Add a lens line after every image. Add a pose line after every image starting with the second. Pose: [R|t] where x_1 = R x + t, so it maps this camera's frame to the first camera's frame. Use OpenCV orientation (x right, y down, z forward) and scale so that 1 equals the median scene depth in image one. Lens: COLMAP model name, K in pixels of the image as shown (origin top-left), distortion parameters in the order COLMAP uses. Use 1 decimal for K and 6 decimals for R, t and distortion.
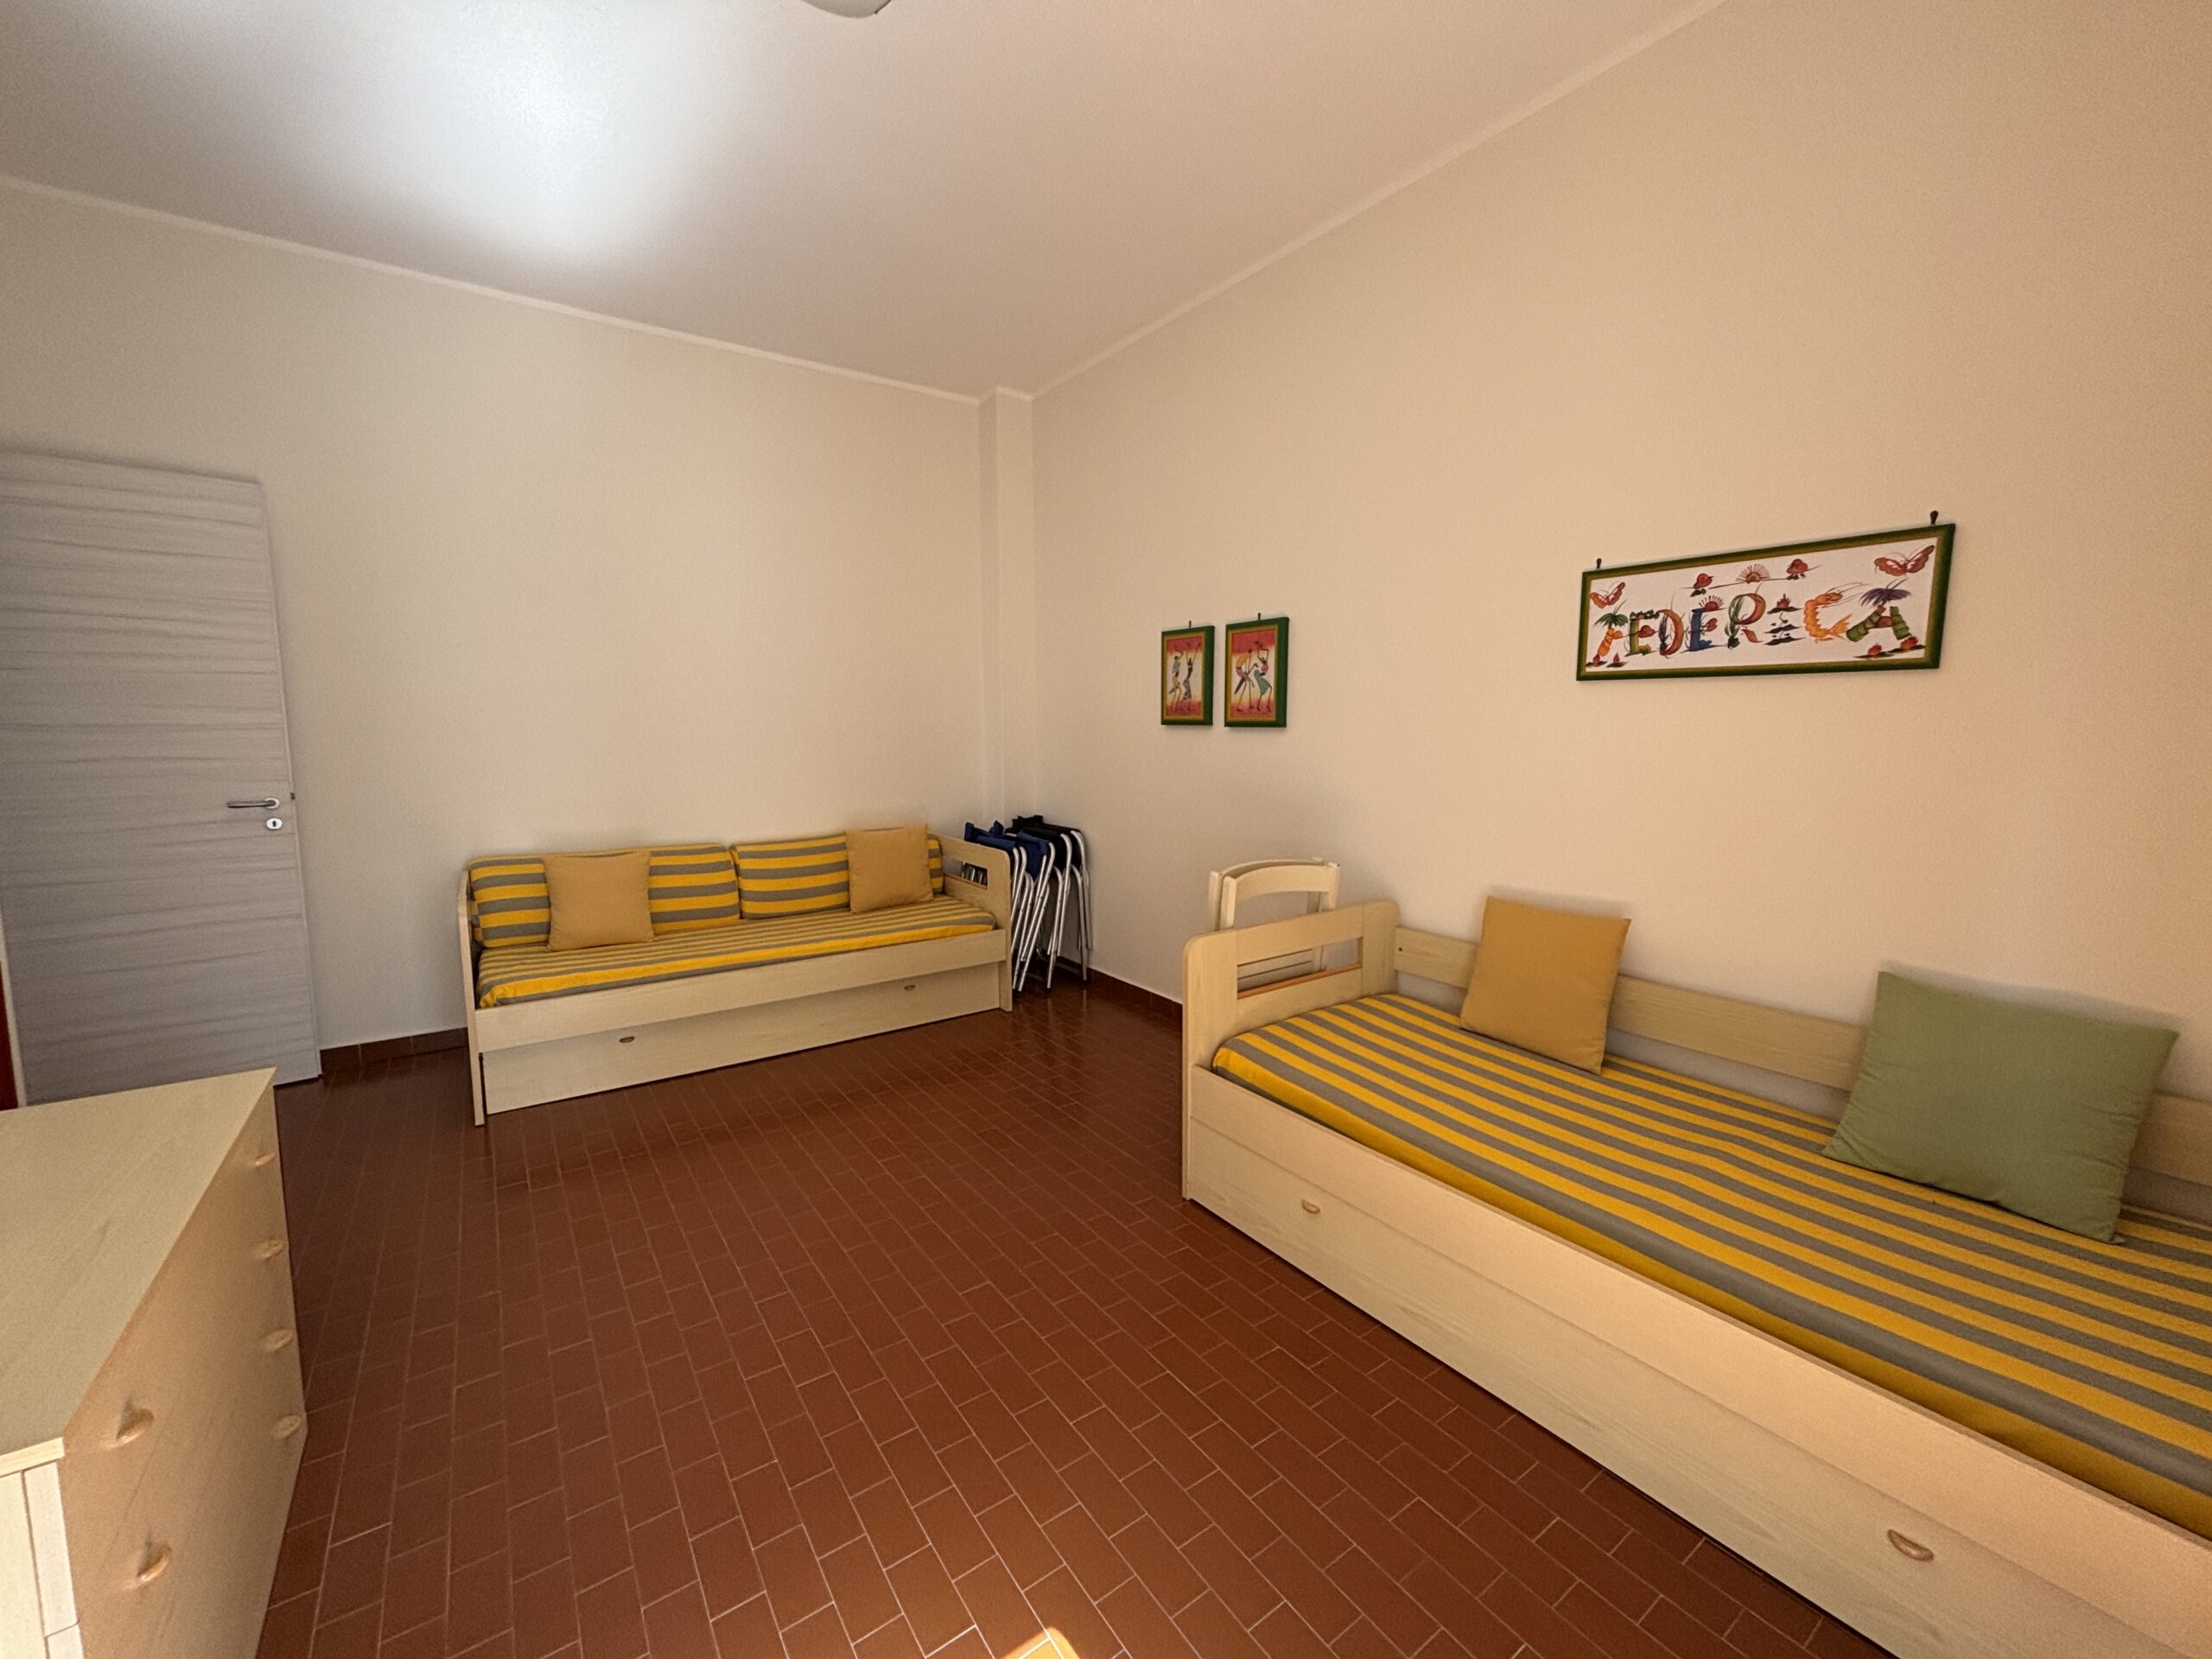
lens RADIAL K [[885.7, 0, 1094.8], [0, 885.7, 821.7], [0, 0, 1]] dist [0.004032, -0.002540]
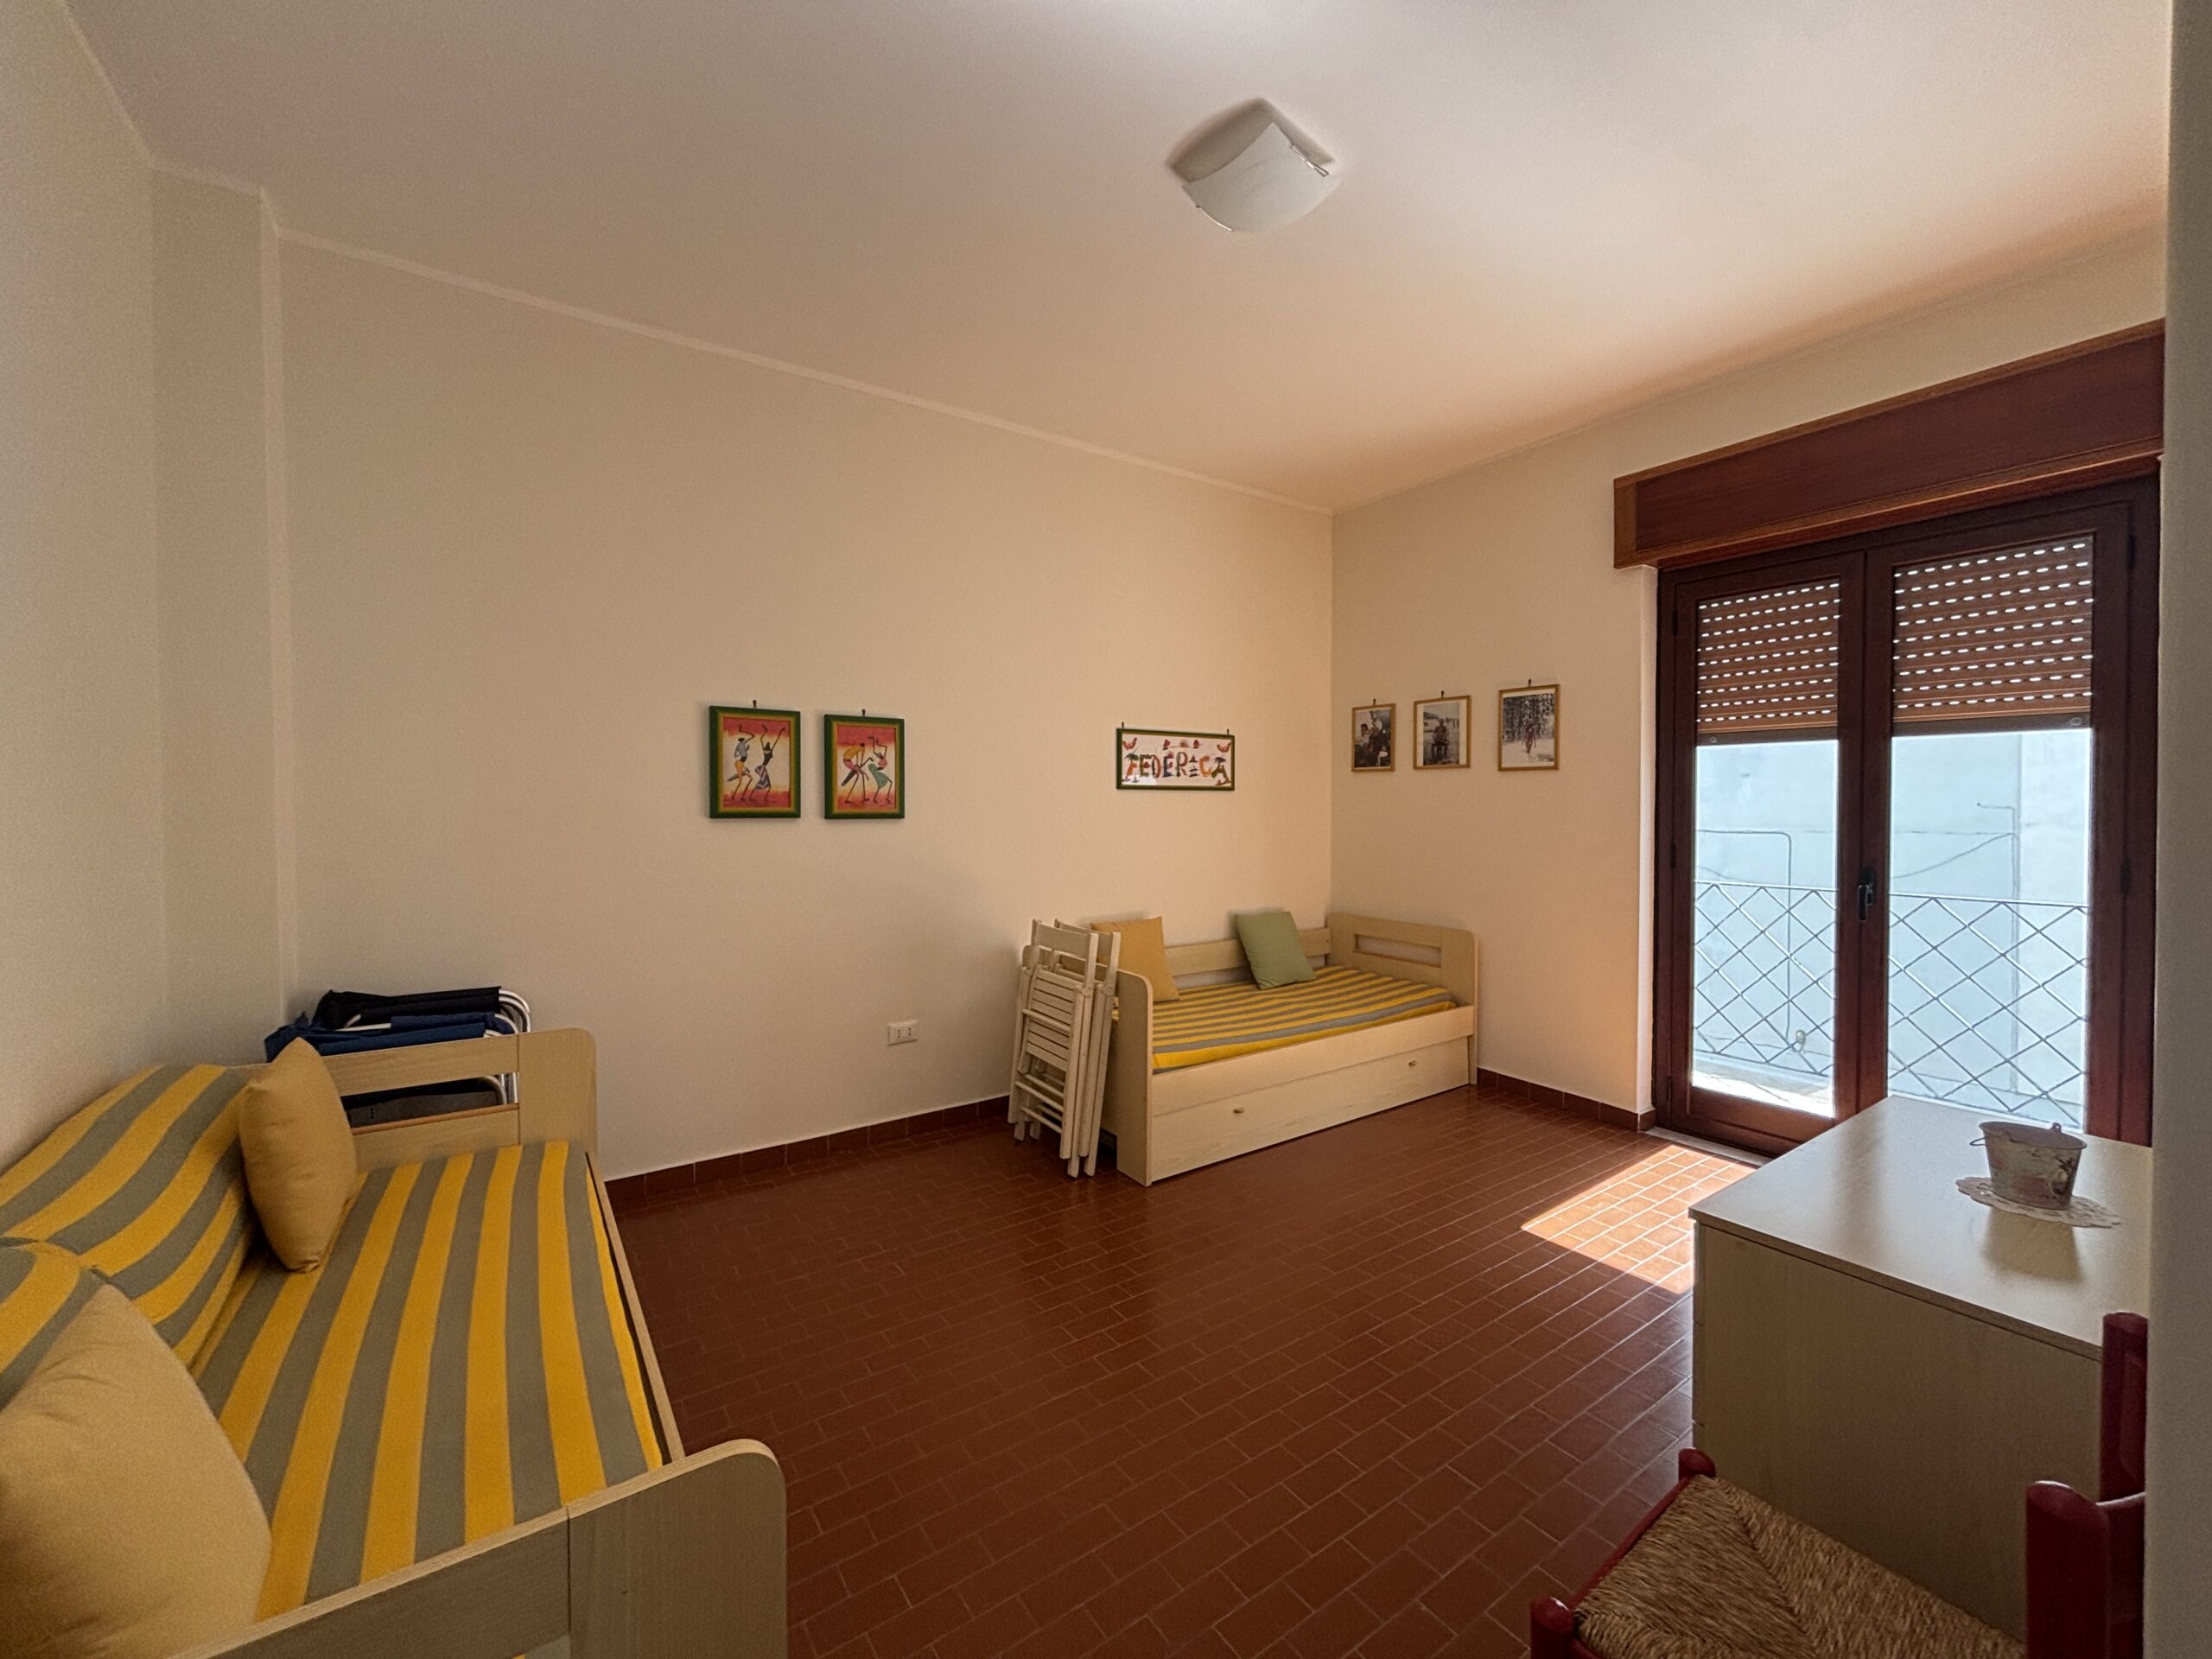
lens RADIAL K [[885.7, 0, 1100.0], [0, 885.7, 824.3], [0, 0, 1]] dist [0.004032, -0.002540]
pose [[0.010191, -0.014196, 0.999847, -1.249709], [0.116320, 0.993128, 0.012915, -0.121680], [-0.993159, 0.116171, 0.011773, 1.067053]]
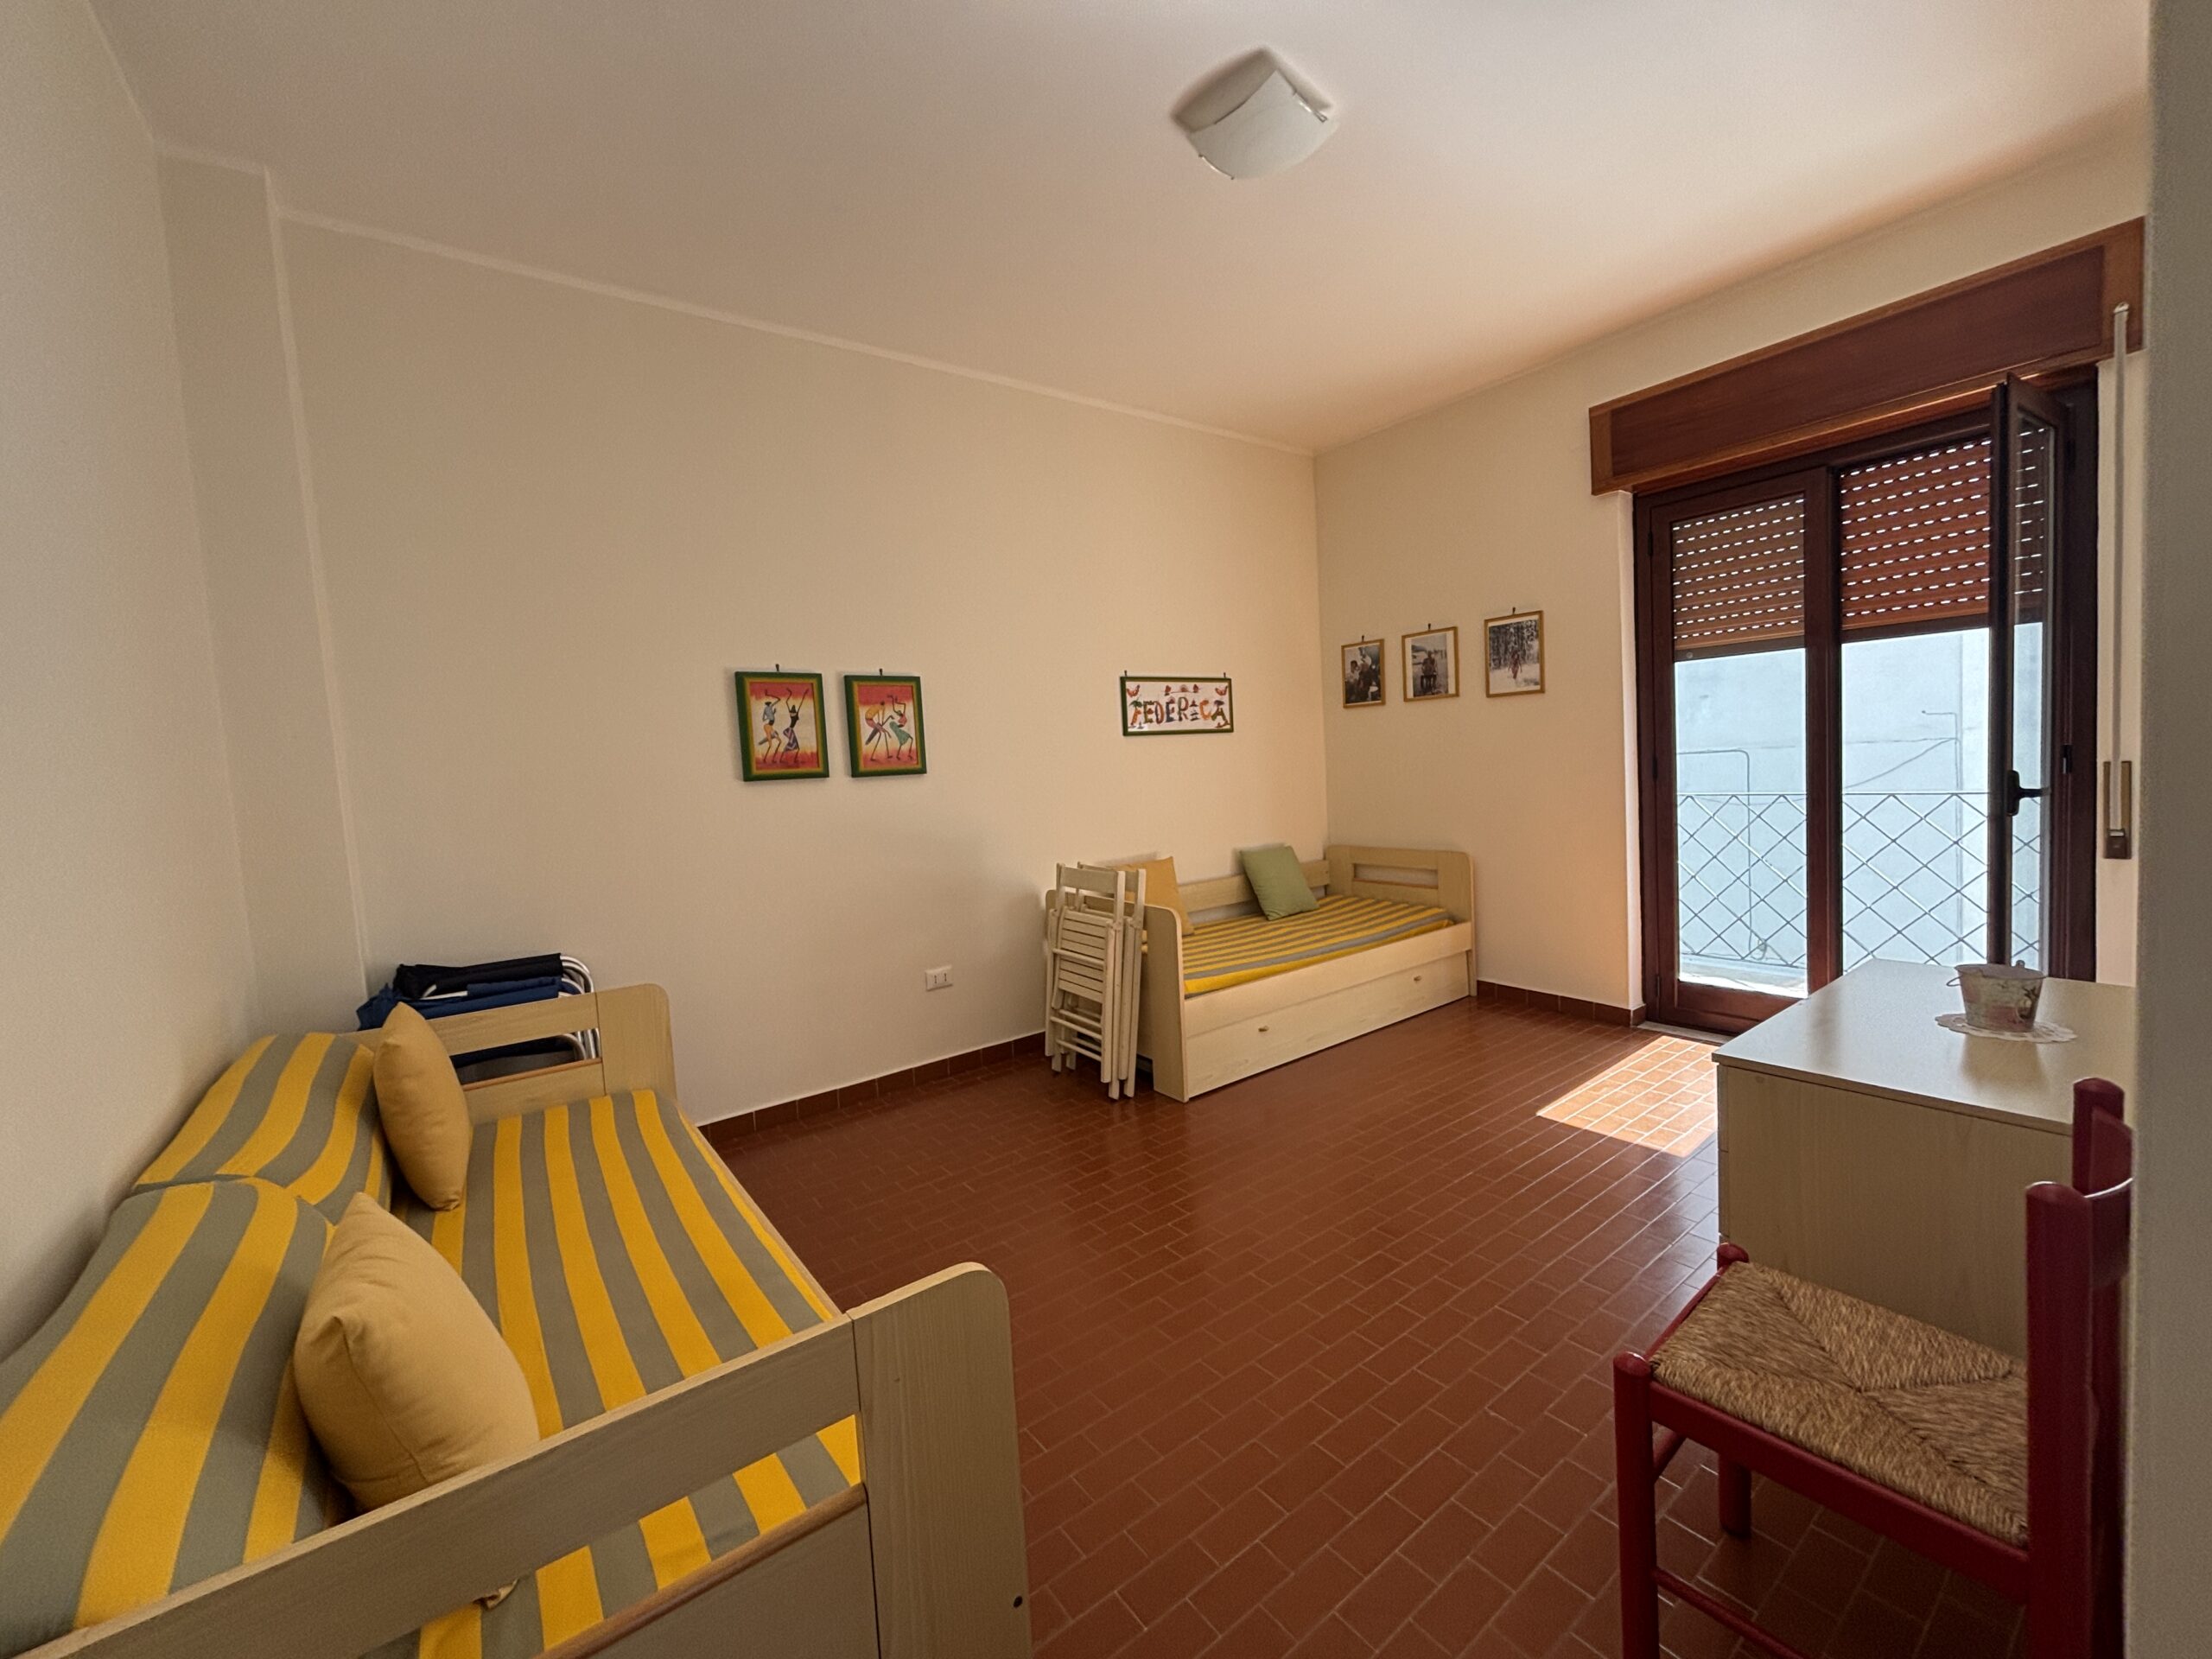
lens RADIAL K [[885.7, 0, 1098.7], [0, 885.7, 825.0], [0, 0, 1]] dist [0.004032, -0.002540]
pose [[-0.025760, -0.058680, 0.997944, -1.313803], [0.172556, 0.983030, 0.062258, -0.105933], [-0.984663, 0.173805, -0.015197, 1.158895]]
